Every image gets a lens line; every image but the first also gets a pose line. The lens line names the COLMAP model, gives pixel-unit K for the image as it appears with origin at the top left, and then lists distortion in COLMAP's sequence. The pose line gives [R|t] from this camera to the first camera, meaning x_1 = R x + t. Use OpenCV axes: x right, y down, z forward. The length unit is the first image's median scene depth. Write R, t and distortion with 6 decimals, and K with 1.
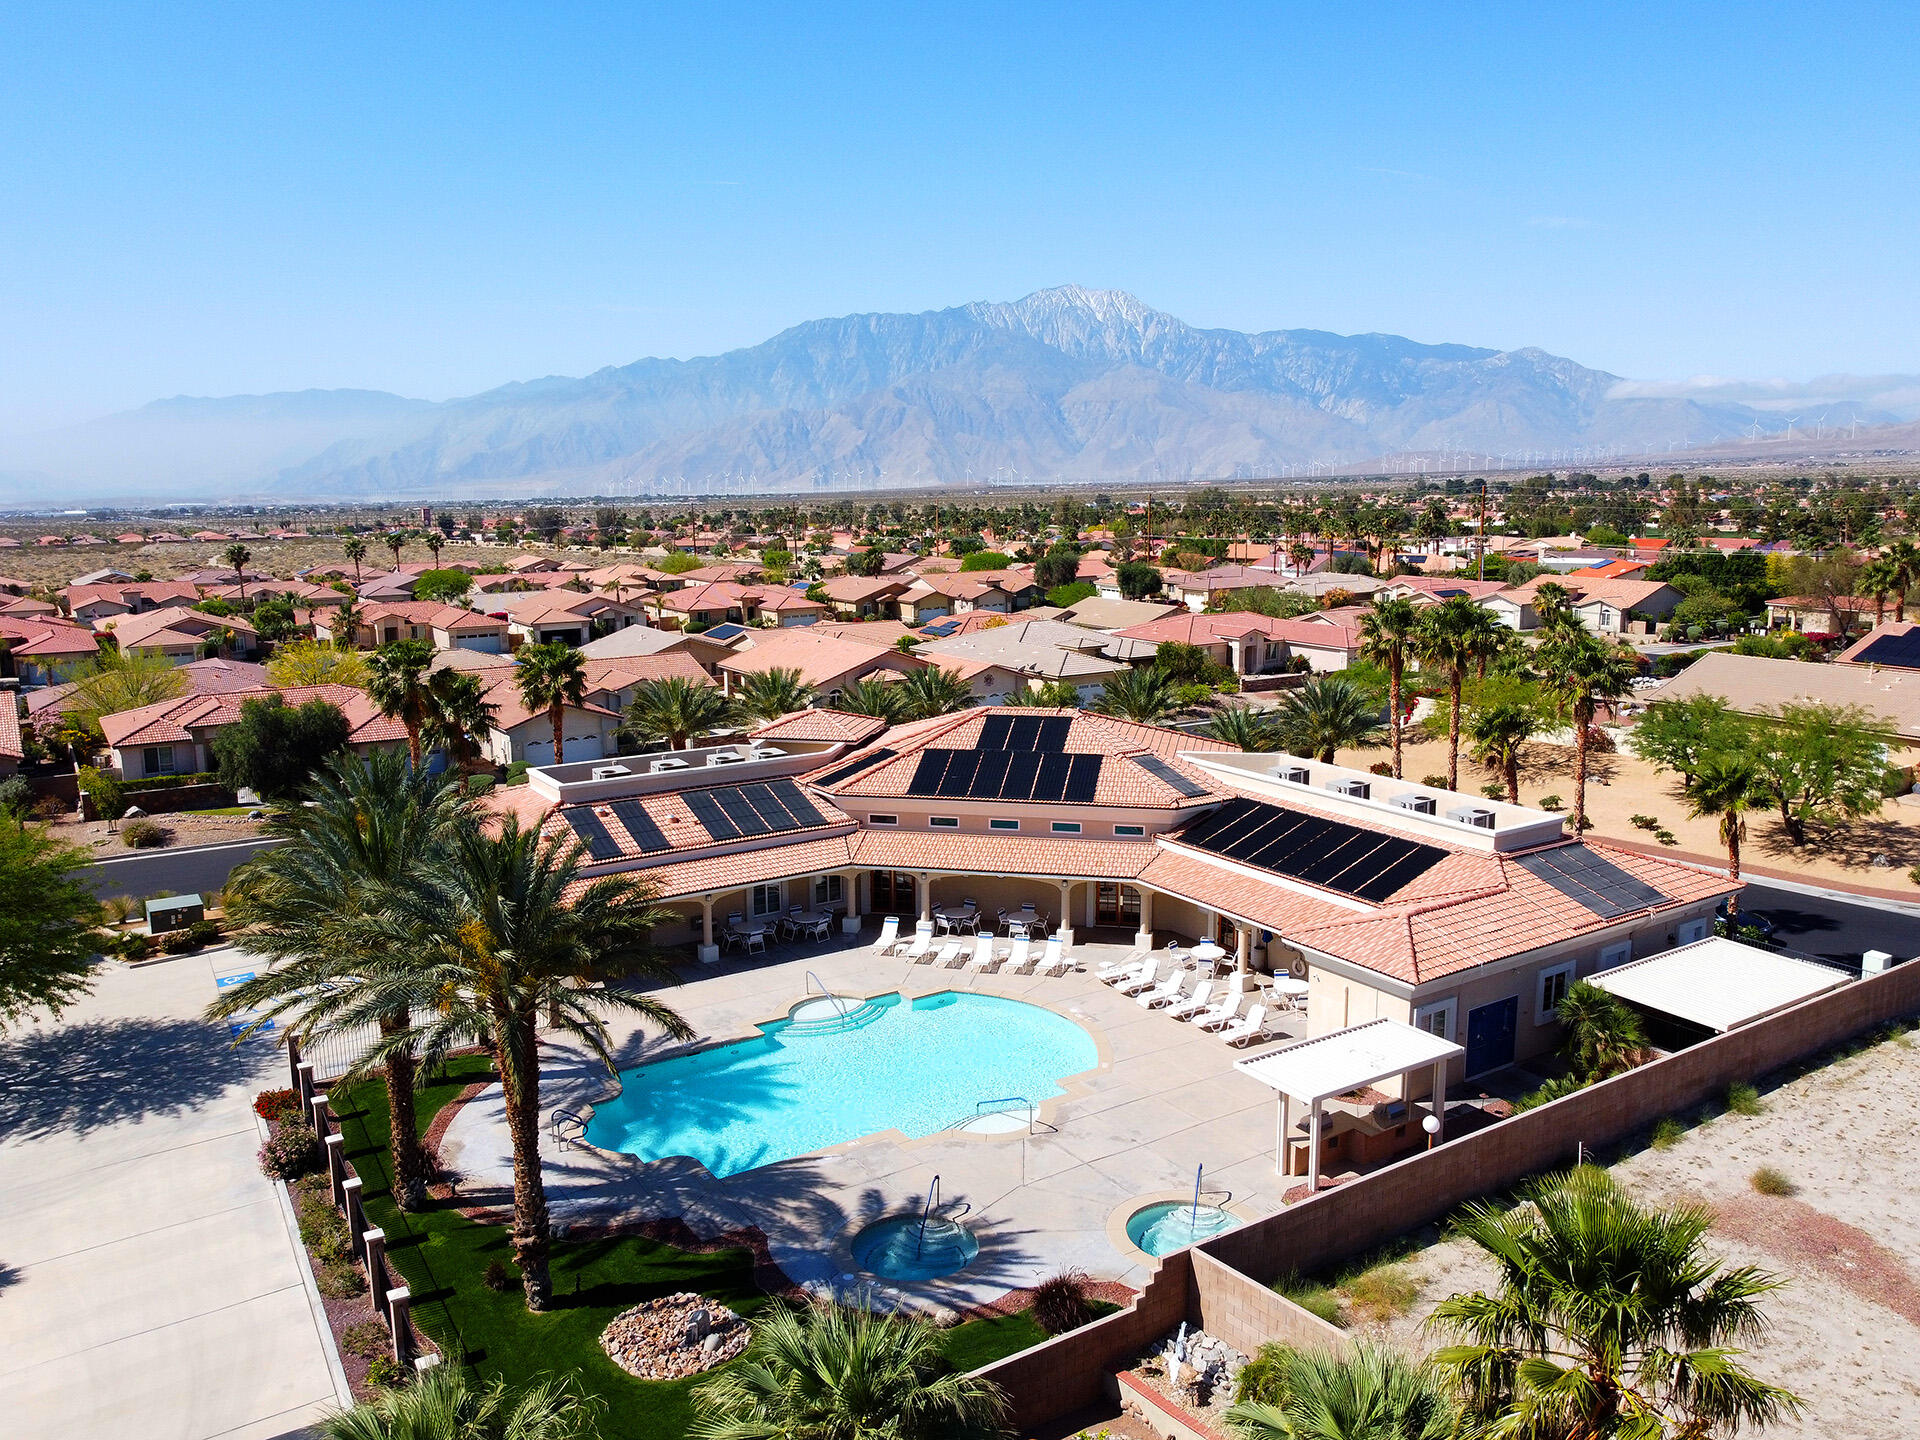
lens RADIAL K [[1451.5, 0, 974.6], [0, 1451.5, 712.0], [0, 0, 1]] dist [0.000468, -0.000168]
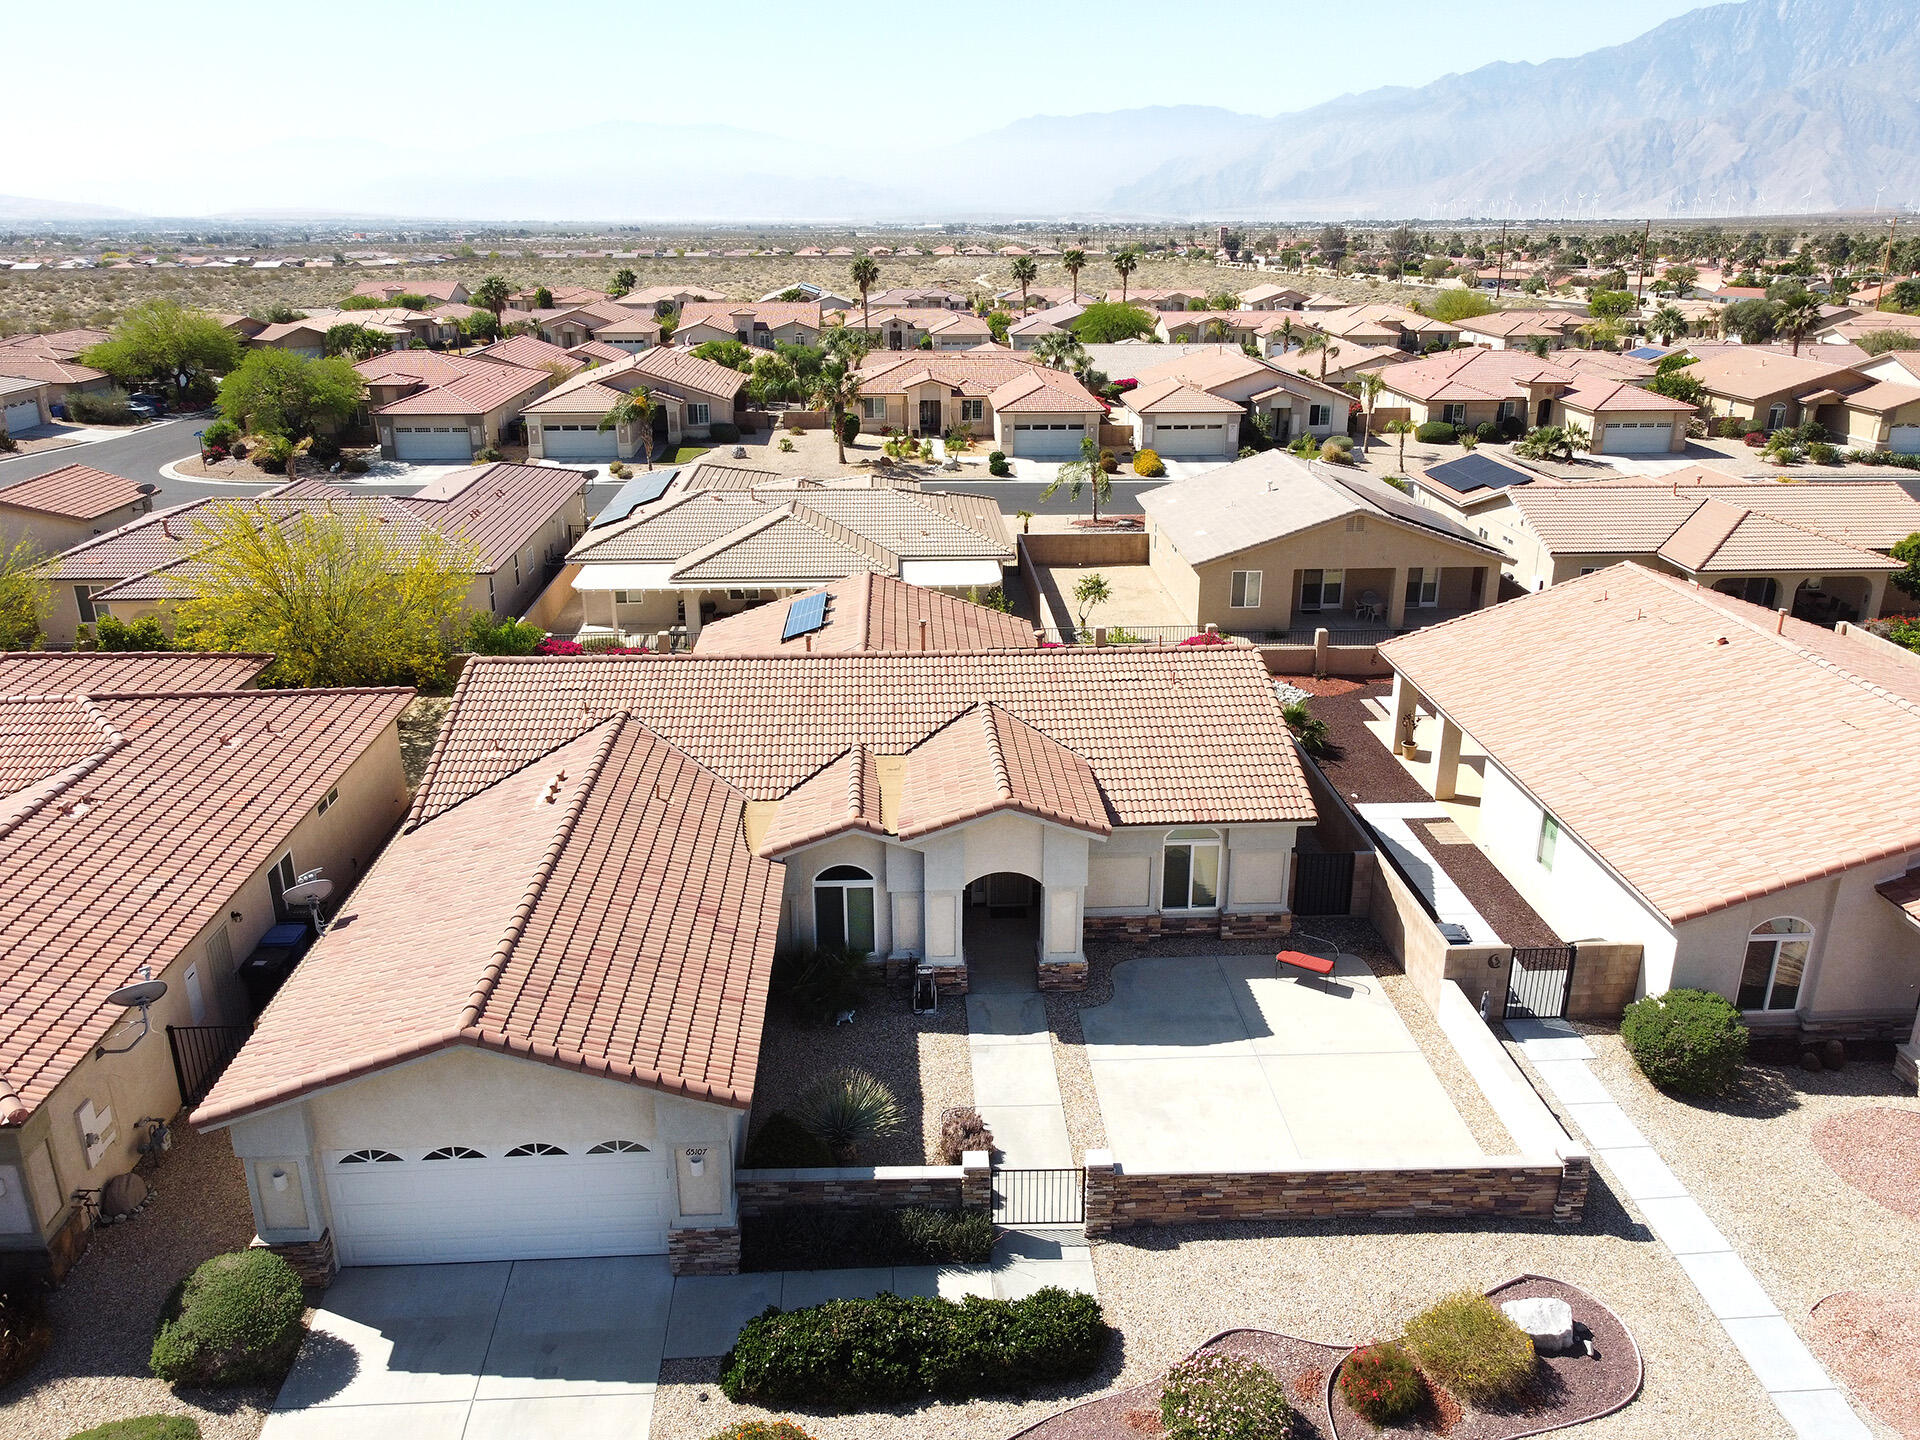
lens RADIAL K [[1451.5, 0, 974.6], [0, 1451.5, 712.0], [0, 0, 1]] dist [0.000468, -0.000168]
pose [[0.861041, 0.177389, -0.476593, -0.017755], [-0.089377, 0.975388, 0.201569, -0.015093], [0.500619, -0.130963, 0.855704, 0.125387]]
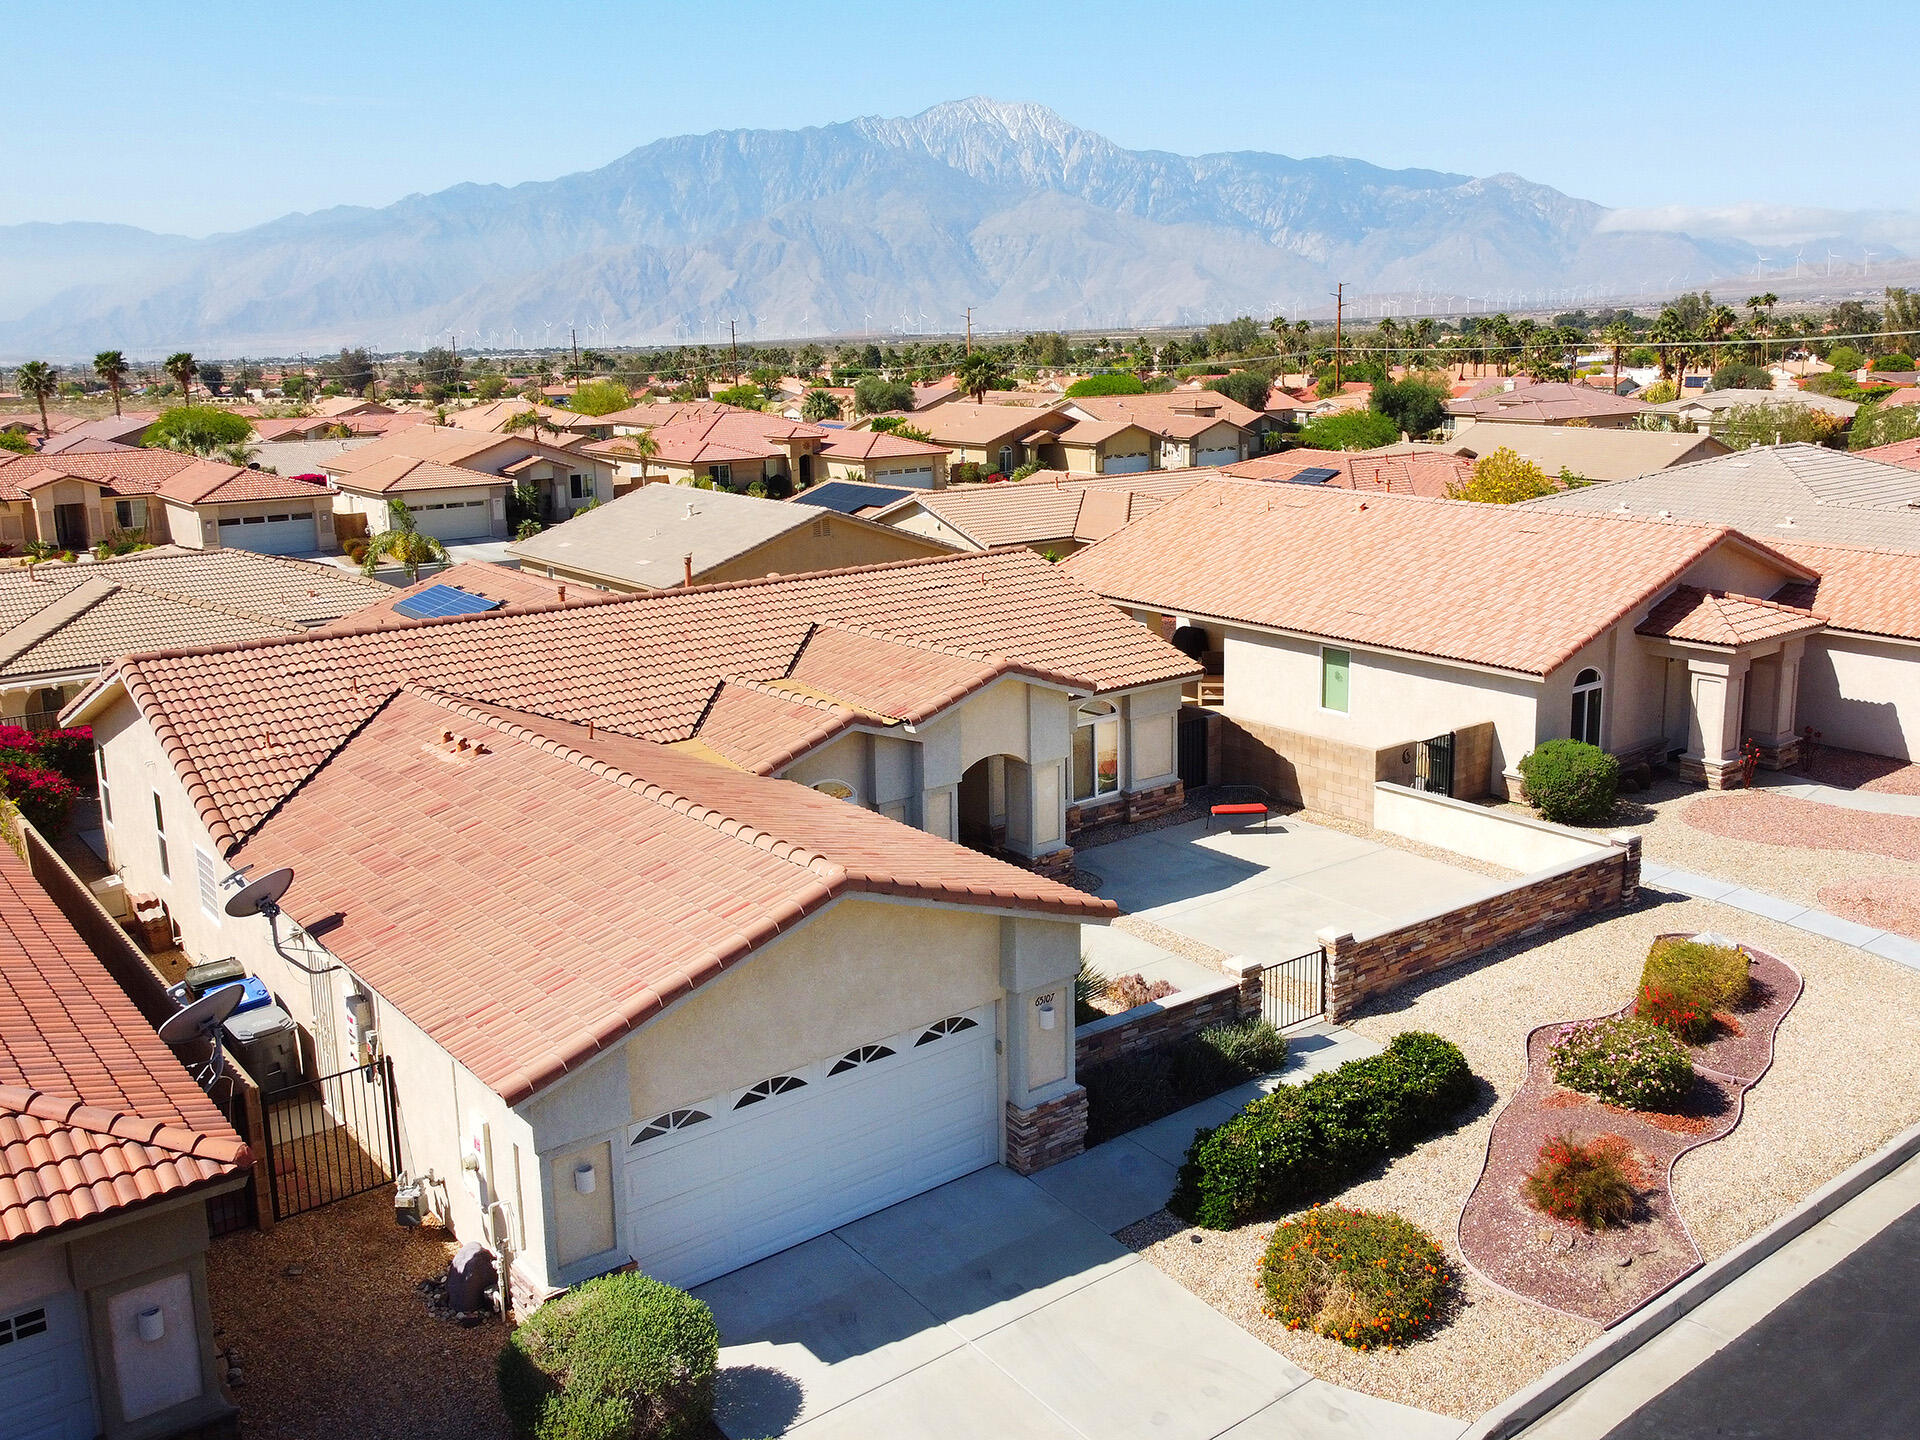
lens RADIAL K [[1705.5, 0, 1053.7], [0, 1705.5, 647.7], [0, 0, 1]] dist [-0.000467, -0.009189]
pose [[0.994273, -0.026100, 0.103633, -0.040628], [0.023442, 0.999366, 0.026780, -0.005436], [-0.104266, -0.024197, 0.994255, 0.117071]]
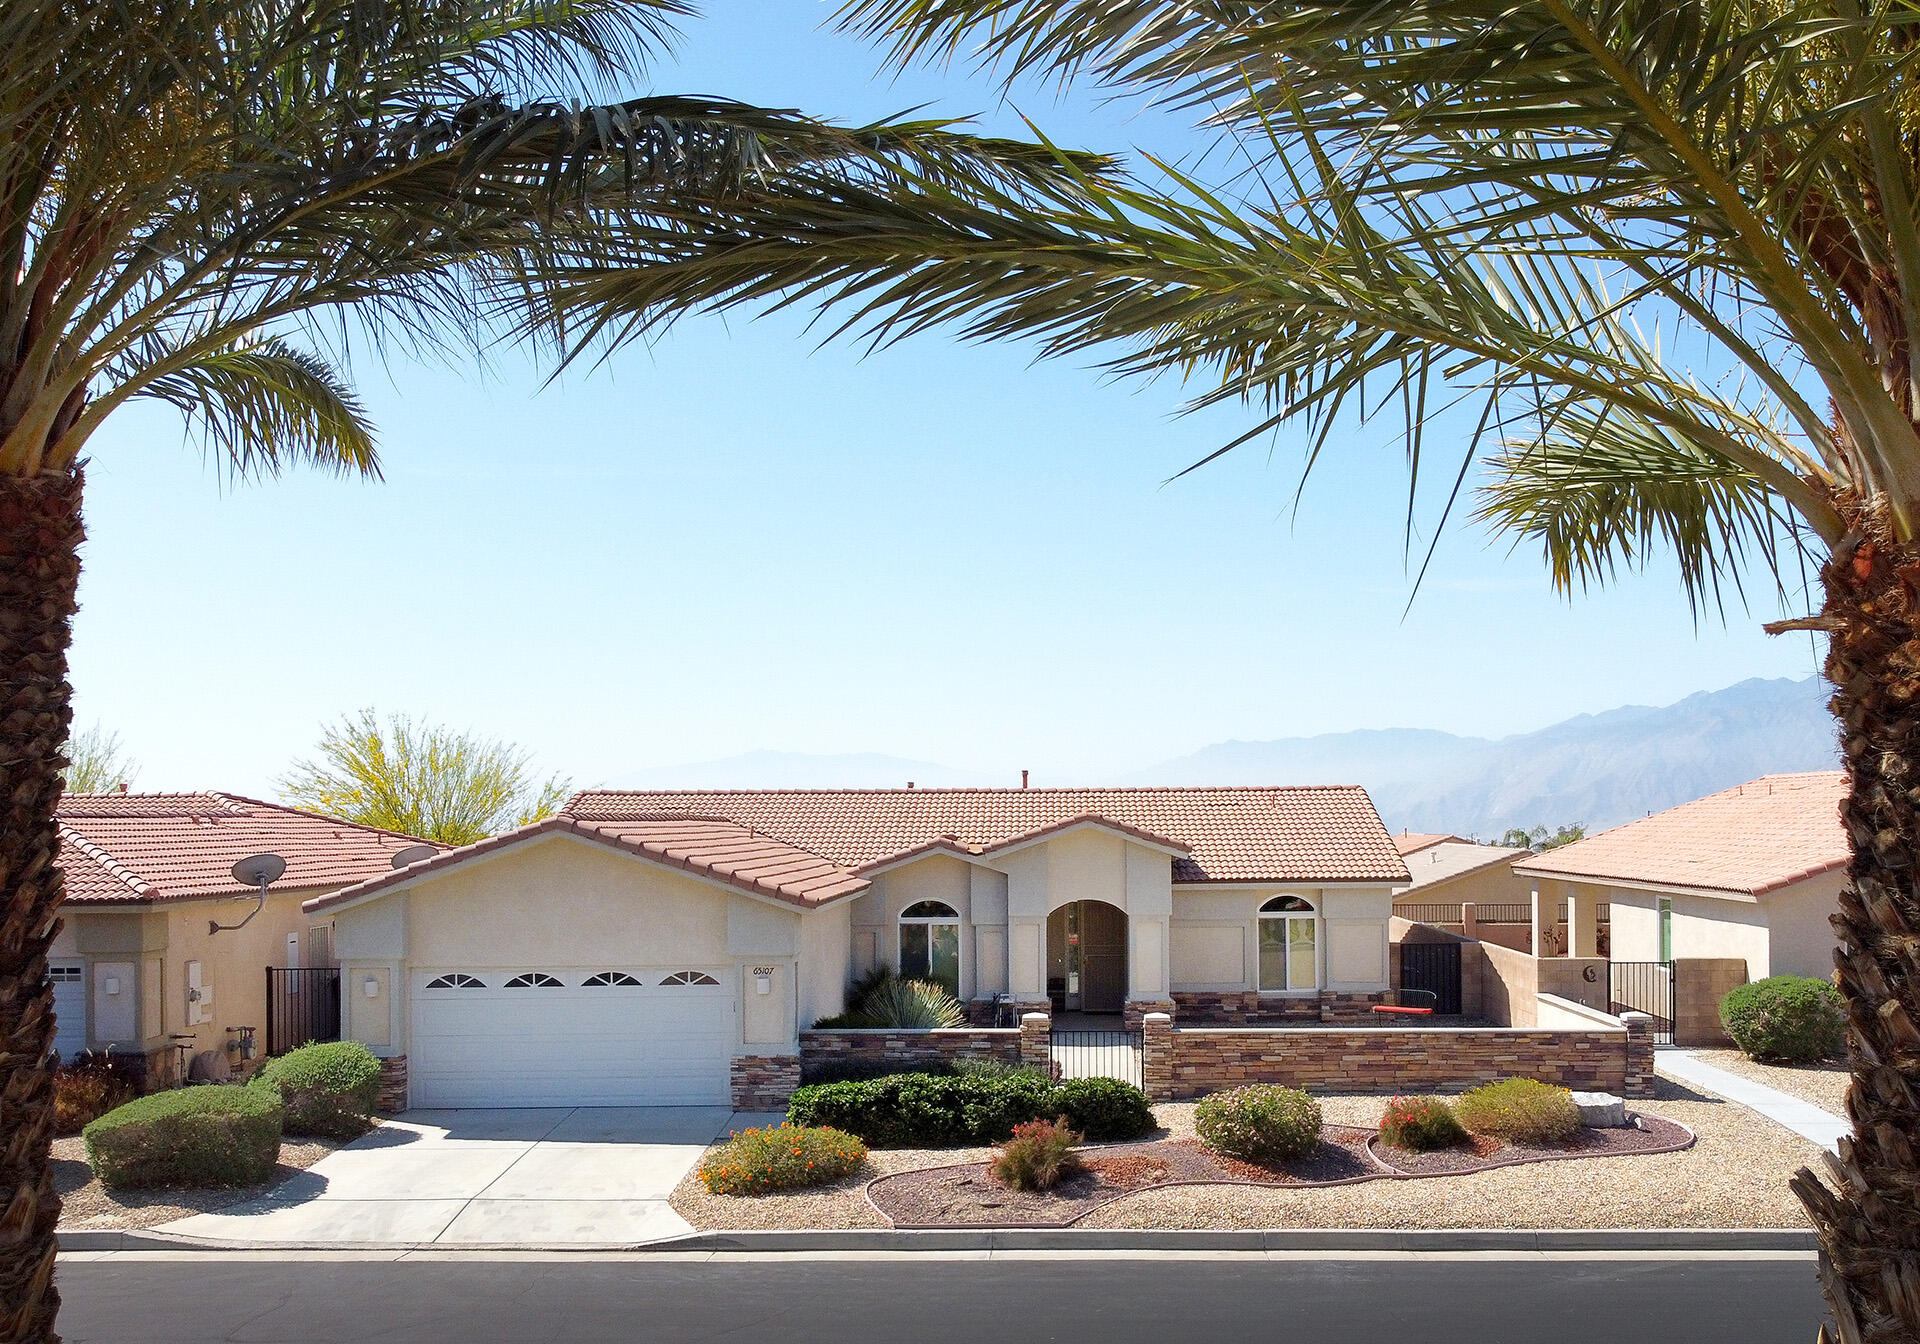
lens RADIAL K [[1757.2, 0, 1054.6], [0, 1757.2, 813.5], [0, 0, 1]] dist [0.008492, -0.001776]
pose [[0.829116, -0.002736, -0.559070, -0.007897], [-0.090664, 0.986094, -0.139283, 0.003762], [0.551677, 0.166169, 0.817337, 0.118105]]
